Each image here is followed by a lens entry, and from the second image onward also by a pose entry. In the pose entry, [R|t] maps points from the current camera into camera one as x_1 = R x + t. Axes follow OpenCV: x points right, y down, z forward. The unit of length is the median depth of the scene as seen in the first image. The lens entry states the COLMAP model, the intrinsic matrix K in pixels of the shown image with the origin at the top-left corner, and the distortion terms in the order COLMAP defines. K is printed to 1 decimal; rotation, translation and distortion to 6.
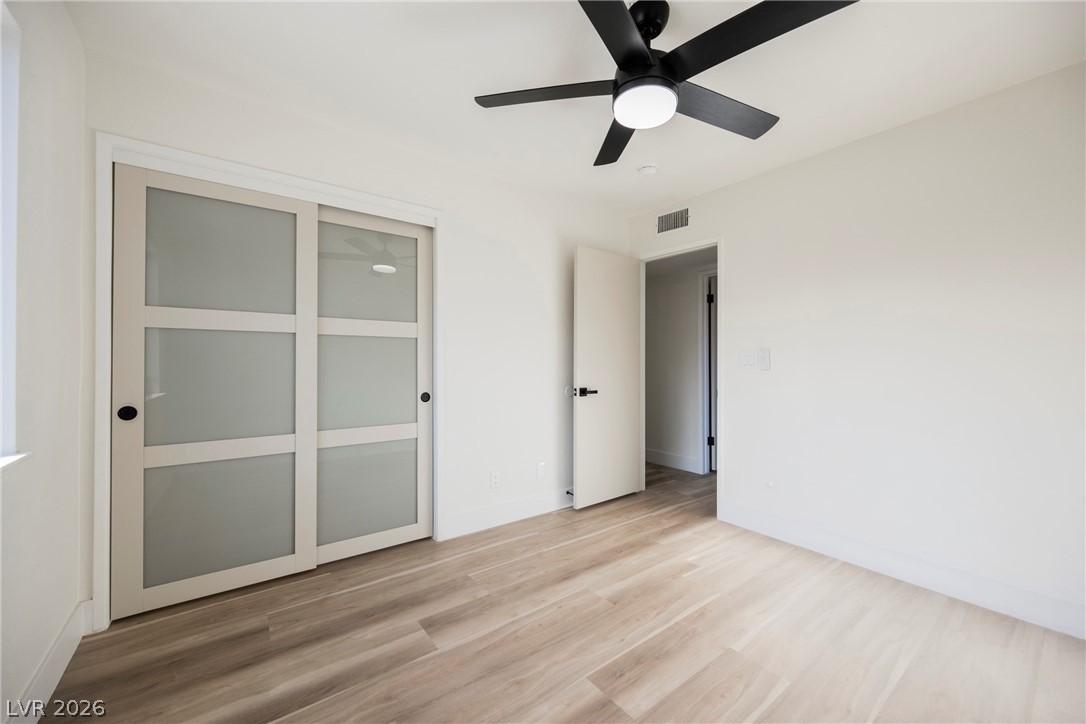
lens RADIAL K [[431.3, 0, 543.0], [0, 431.3, 362.0], [0, 0, 1]] dist [-0.000519, -0.000019]
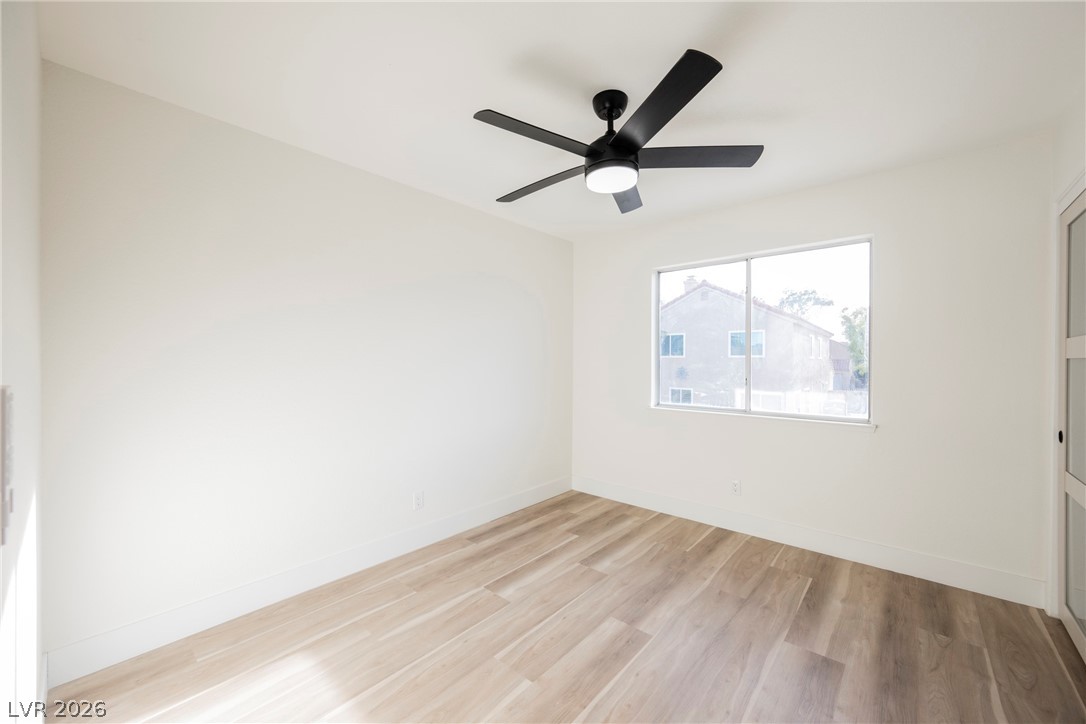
lens RADIAL K [[431.3, 0, 543.0], [0, 431.3, 362.0], [0, 0, 1]] dist [-0.000519, -0.000019]
pose [[-0.981190, -0.002880, -0.193021, 0.611482], [-0.003114, 0.999995, 0.000910, -0.076038], [0.193017, 0.001494, -0.981194, 2.001727]]
